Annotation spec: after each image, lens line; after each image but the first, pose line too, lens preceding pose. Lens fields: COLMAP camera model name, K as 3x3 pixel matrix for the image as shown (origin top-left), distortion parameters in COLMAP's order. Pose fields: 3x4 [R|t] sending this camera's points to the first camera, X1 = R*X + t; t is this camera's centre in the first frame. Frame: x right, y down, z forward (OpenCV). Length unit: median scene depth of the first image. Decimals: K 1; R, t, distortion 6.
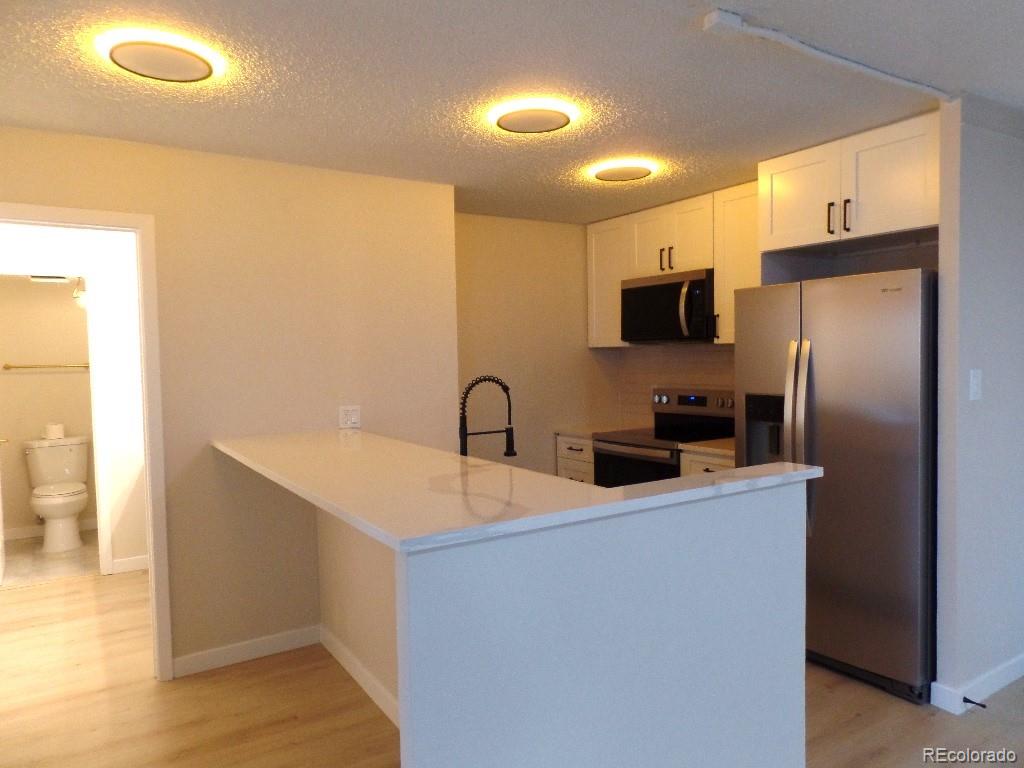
lens RADIAL K [[691.3, 0, 511.4], [0, 691.3, 385.1], [0, 0, 1]] dist [0.004788, 0.000341]
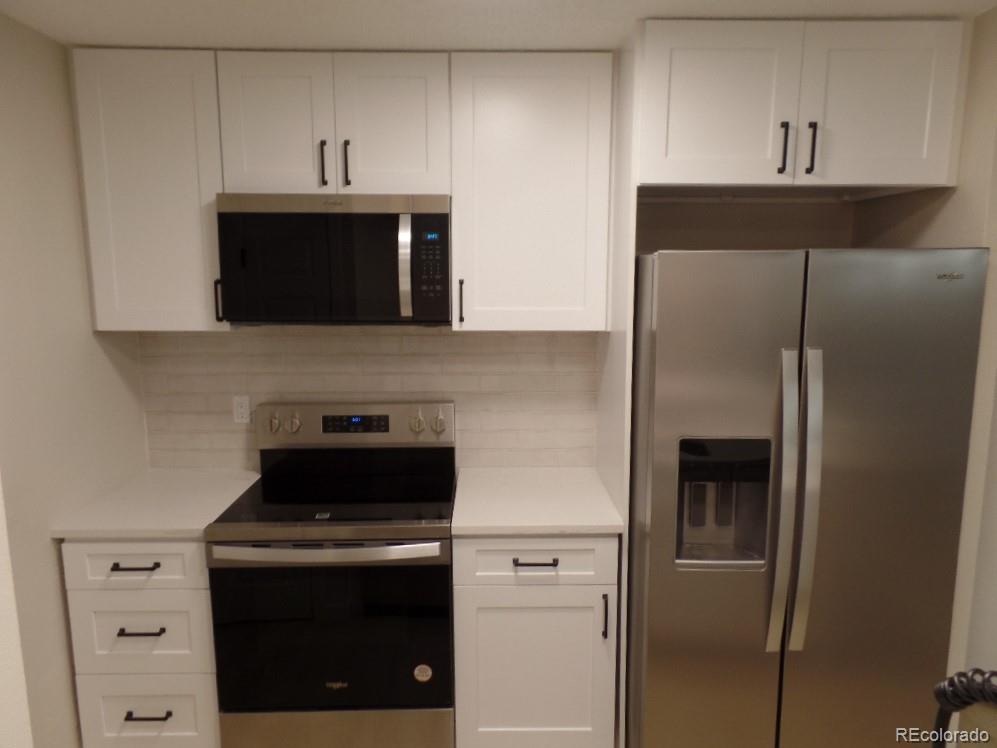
lens RADIAL K [[673.1, 0, 498.2], [0, 673.1, 376.8], [0, 0, 1]] dist [0.004788, 0.000341]
pose [[0.523023, -0.100522, 0.846370, -0.148765], [0.026664, 0.994465, 0.101633, -0.071294], [-0.851902, -0.030589, 0.522808, 0.620067]]
